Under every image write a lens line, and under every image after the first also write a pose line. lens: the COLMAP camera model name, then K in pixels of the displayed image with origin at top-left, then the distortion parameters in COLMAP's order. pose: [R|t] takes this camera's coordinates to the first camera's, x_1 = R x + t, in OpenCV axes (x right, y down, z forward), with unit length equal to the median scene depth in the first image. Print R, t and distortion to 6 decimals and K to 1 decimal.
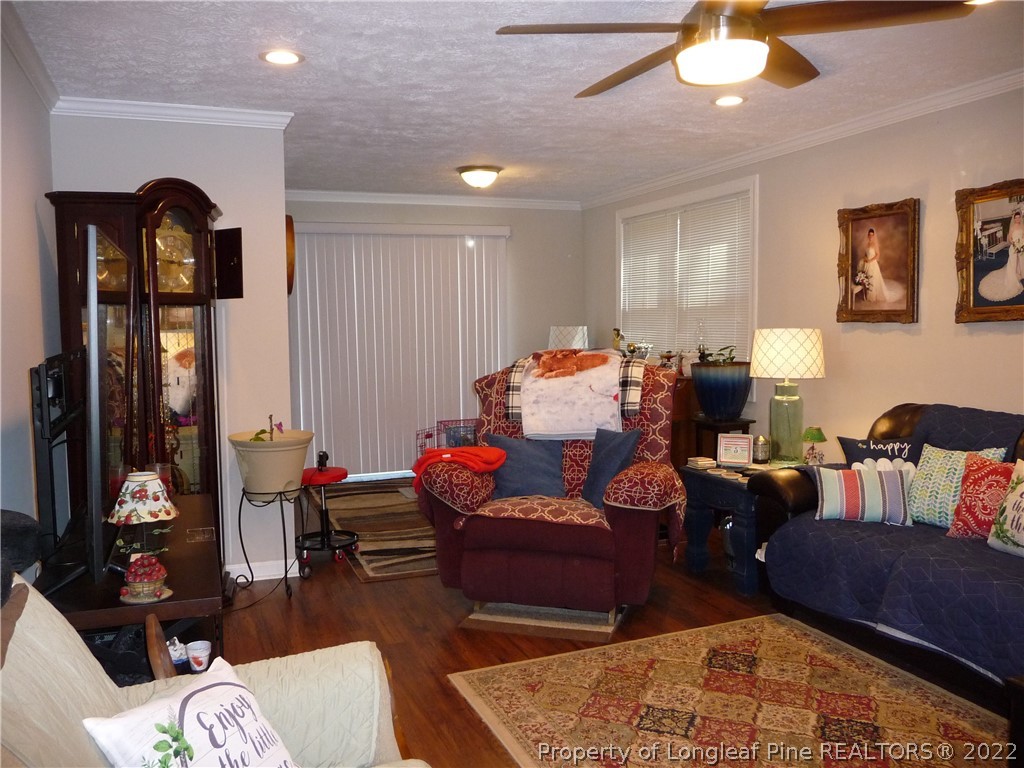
lens RADIAL K [[849.0, 0, 442.8], [0, 849.0, 384.3], [0, 0, 1]] dist [-0.043155, 0.046598]
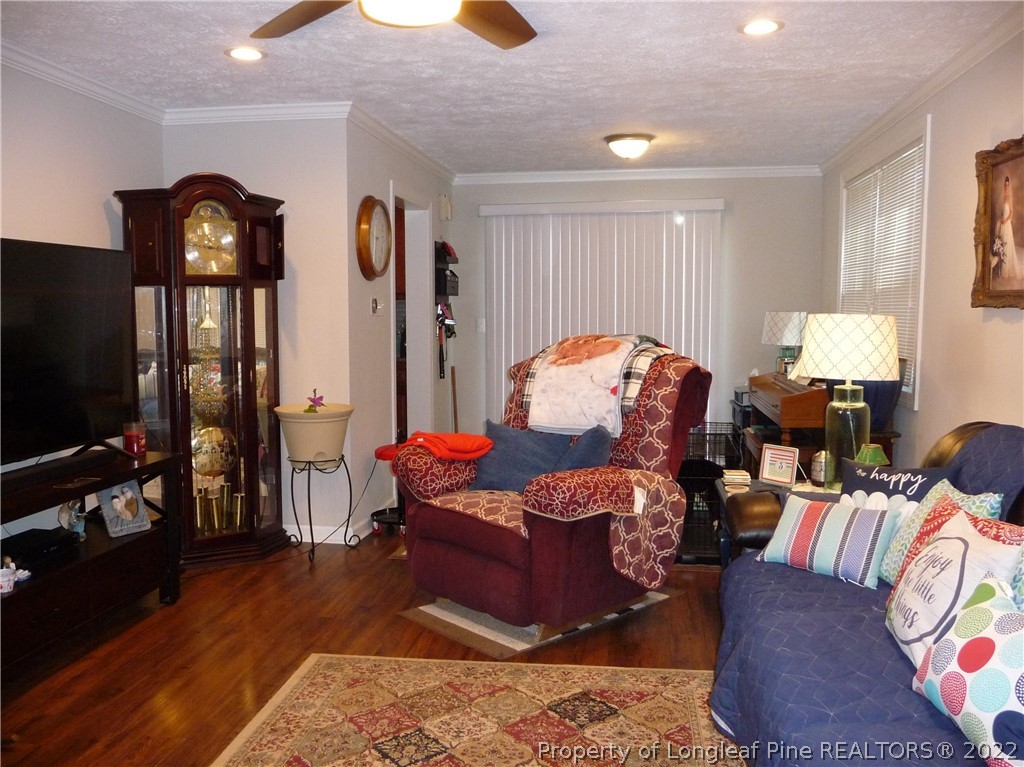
lens RADIAL K [[849.0, 0, 508.4], [0, 849.0, 382.6], [0, 0, 1]] dist [-0.043155, 0.046598]
pose [[0.874908, 0.051568, -0.481537, 0.535243], [-0.044632, 0.998669, 0.025856, -0.010488], [0.482229, -0.001130, 0.876044, 0.187132]]
